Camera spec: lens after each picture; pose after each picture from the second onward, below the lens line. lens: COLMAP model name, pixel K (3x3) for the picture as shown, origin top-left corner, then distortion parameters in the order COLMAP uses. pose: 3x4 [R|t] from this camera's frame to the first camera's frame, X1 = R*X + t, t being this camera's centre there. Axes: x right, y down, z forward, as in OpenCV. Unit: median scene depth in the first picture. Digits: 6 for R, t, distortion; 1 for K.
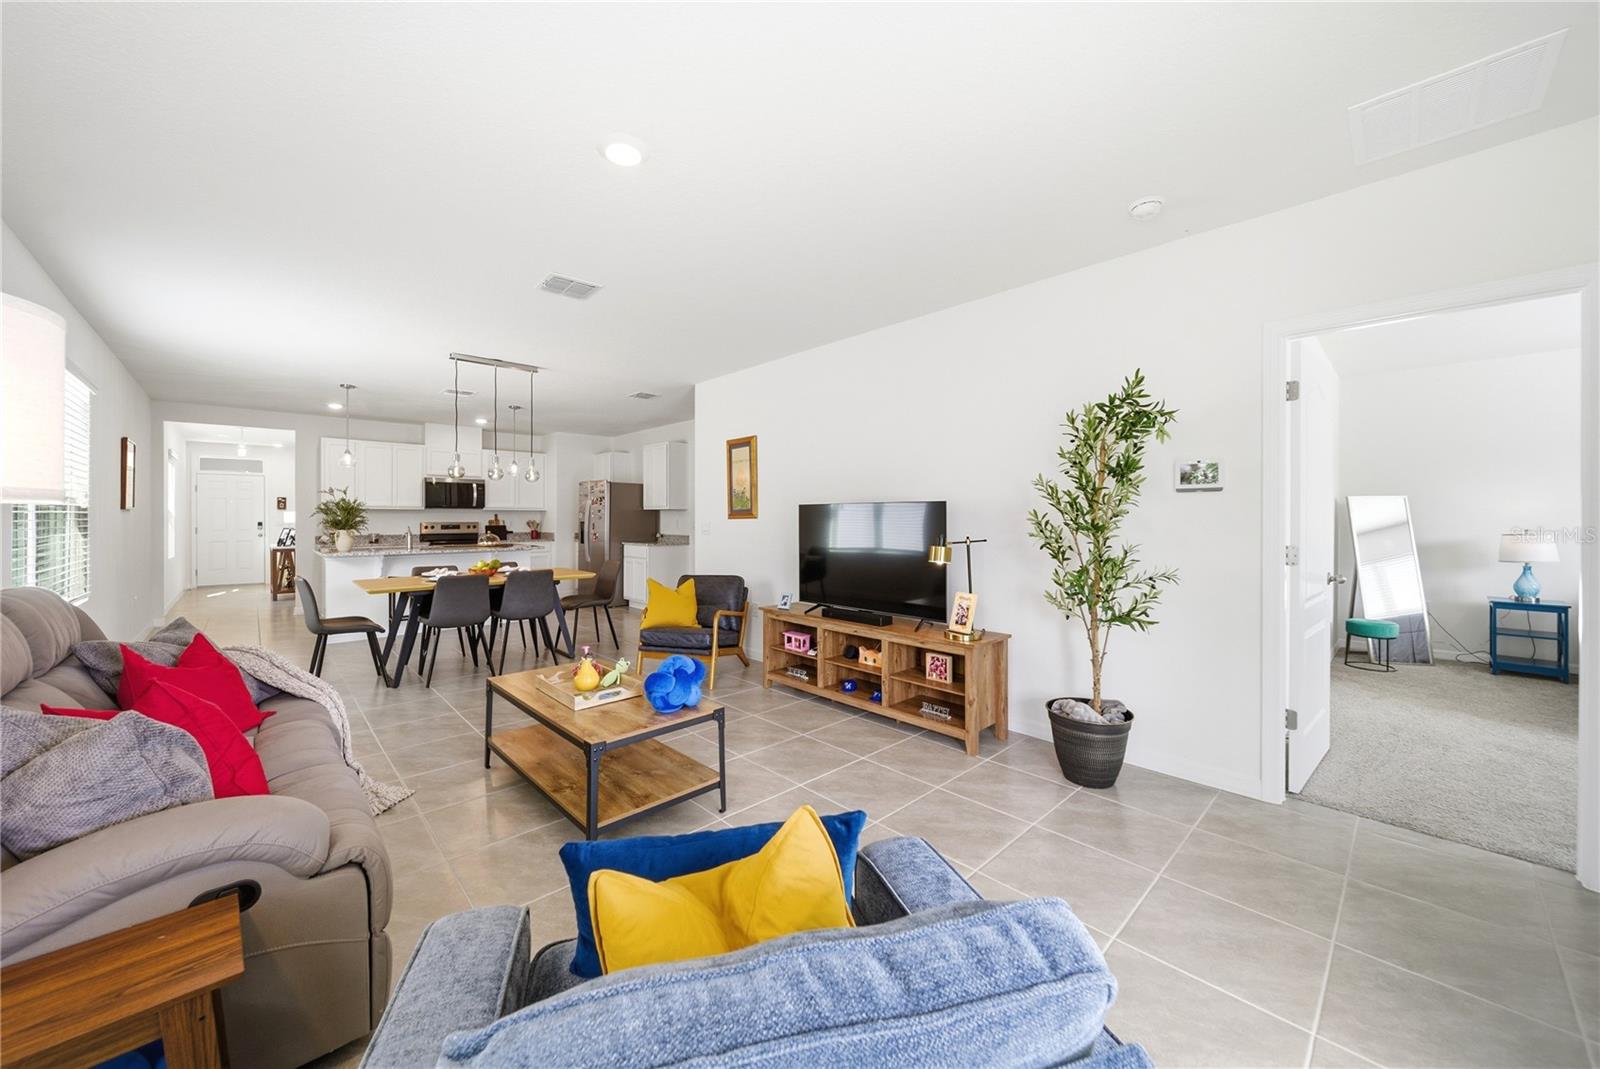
lens RADIAL K [[583.5, 0, 812.3], [0, 583.5, 512.3], [0, 0, 1]] dist [0.001599, 0.000113]
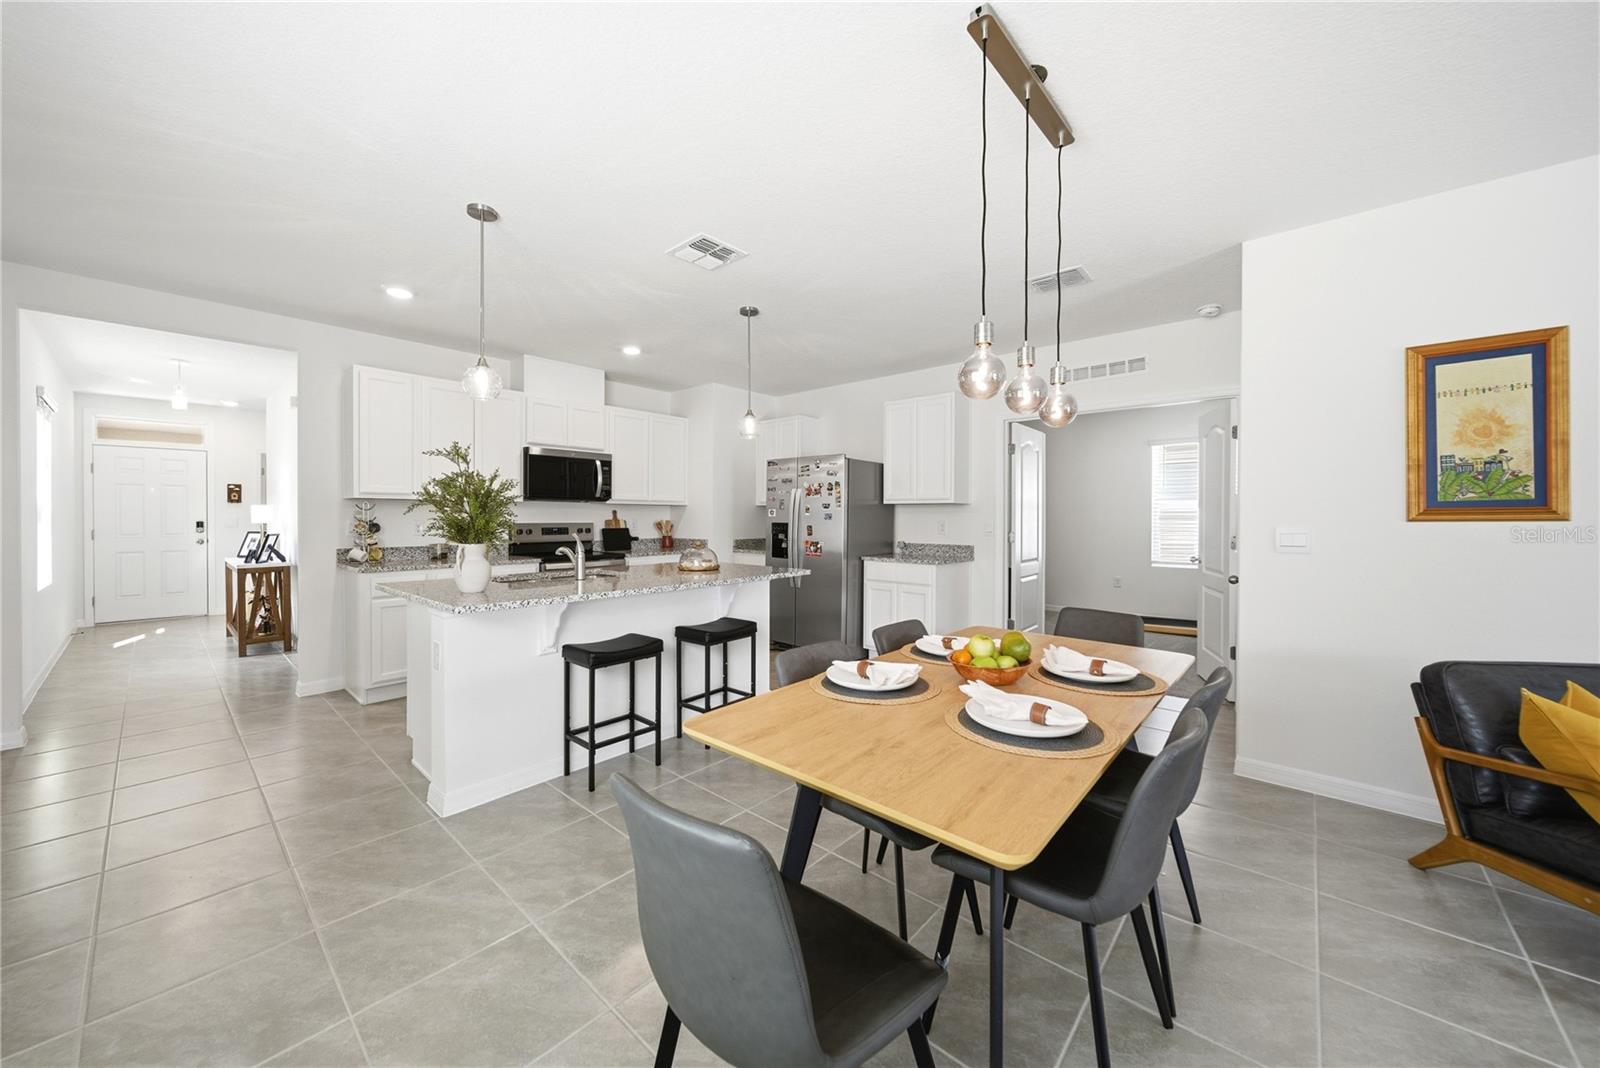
lens RADIAL K [[583.5, 0, 813.3], [0, 583.5, 519.7], [0, 0, 1]] dist [0.001599, 0.000113]
pose [[0.996188, 0.001473, 0.087217, -0.404246], [-0.002934, 0.999858, 0.016615, 0.002240], [-0.087180, -0.016808, 0.996051, 0.369401]]
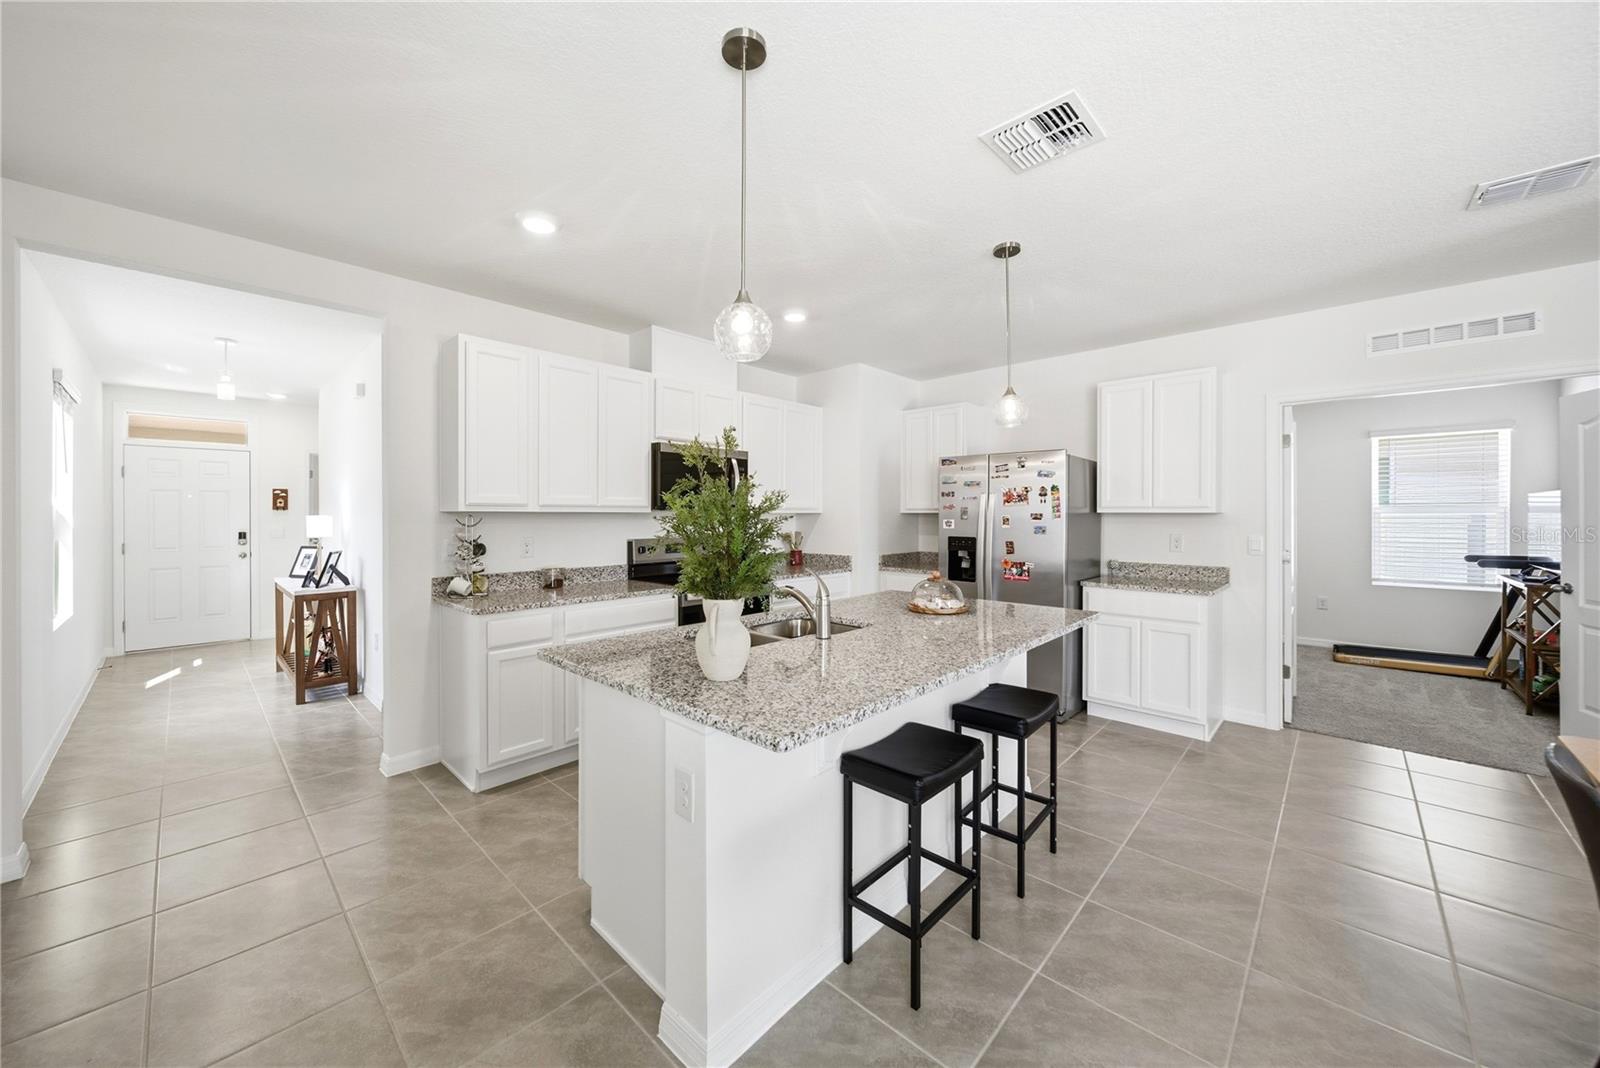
lens RADIAL K [[583.5, 0, 804.2], [0, 583.5, 514.0], [0, 0, 1]] dist [0.001599, 0.000113]
pose [[0.998310, -0.001731, 0.058079, -0.543013], [0.001086, 0.999937, 0.011141, -0.008523], [-0.058095, -0.011059, 0.998250, 0.505910]]
